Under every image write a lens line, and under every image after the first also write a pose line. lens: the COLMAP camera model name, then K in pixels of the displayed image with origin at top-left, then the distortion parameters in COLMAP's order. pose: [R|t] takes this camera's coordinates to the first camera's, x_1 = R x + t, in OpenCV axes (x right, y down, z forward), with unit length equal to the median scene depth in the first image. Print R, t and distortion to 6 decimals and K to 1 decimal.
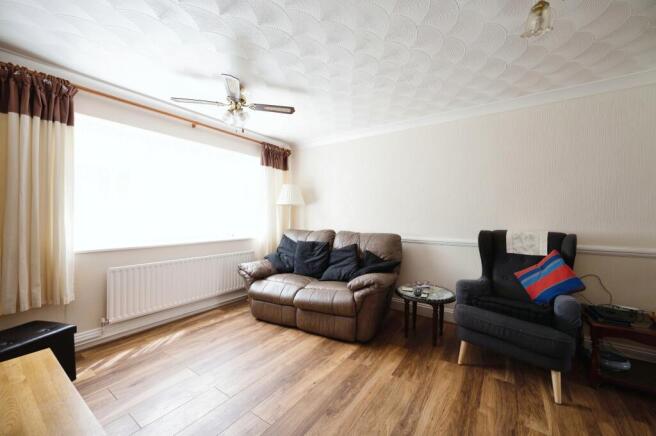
lens RADIAL K [[259.3, 0, 328.0], [0, 259.3, 218.0], [0, 0, 1]] dist [-0.000643, -0.000142]
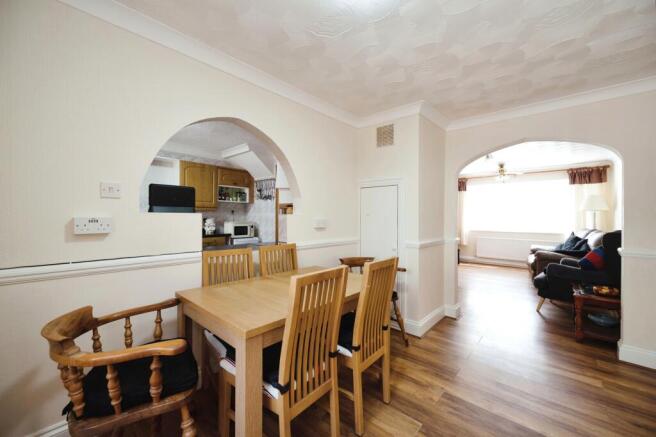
lens RADIAL K [[264.2, 0, 327.3], [0, 264.2, 212.6], [0, 0, 1]] dist [-0.000387, -0.000114]
pose [[-0.129133, -0.023396, -0.991351, 2.221104], [-0.012514, 0.999680, -0.021963, 0.007803], [0.991548, 0.009570, -0.129385, -0.258391]]
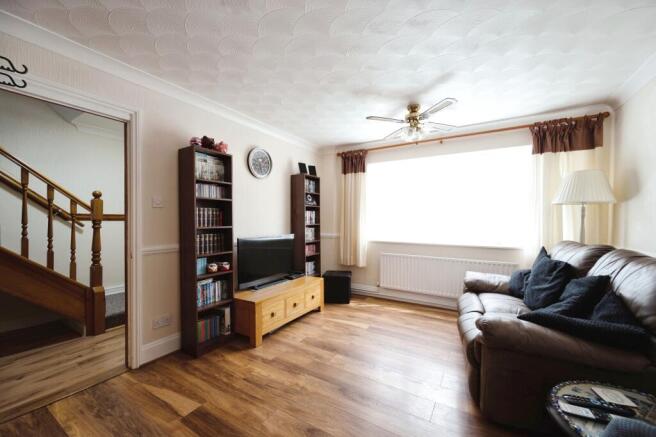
lens RADIAL K [[259.3, 0, 328.0], [0, 259.3, 218.5], [0, 0, 1]] dist [-0.000643, -0.000142]
pose [[0.049046, -0.008874, -0.998757, 0.757163], [-0.009598, 0.999910, -0.009356, -0.002616], [0.998750, 0.010045, 0.048957, 0.571436]]
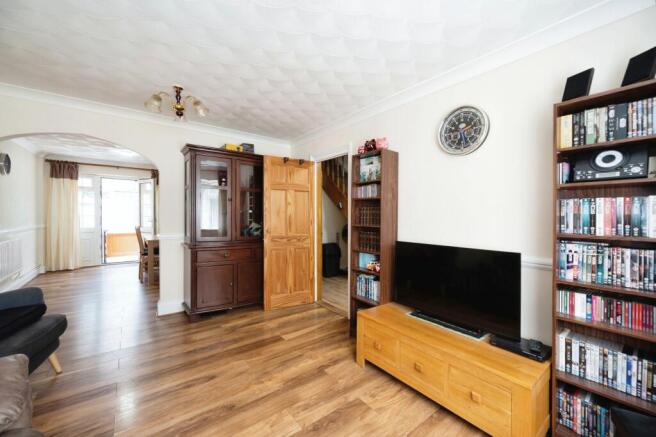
lens RADIAL K [[259.3, 0, 328.0], [0, 259.3, 218.5], [0, 0, 1]] dist [-0.000643, -0.000142]
pose [[-0.953235, -0.021805, 0.301444, -0.429756], [-0.017014, 0.999684, 0.018510, -0.018936], [-0.301752, 0.012515, -0.953304, 1.215436]]
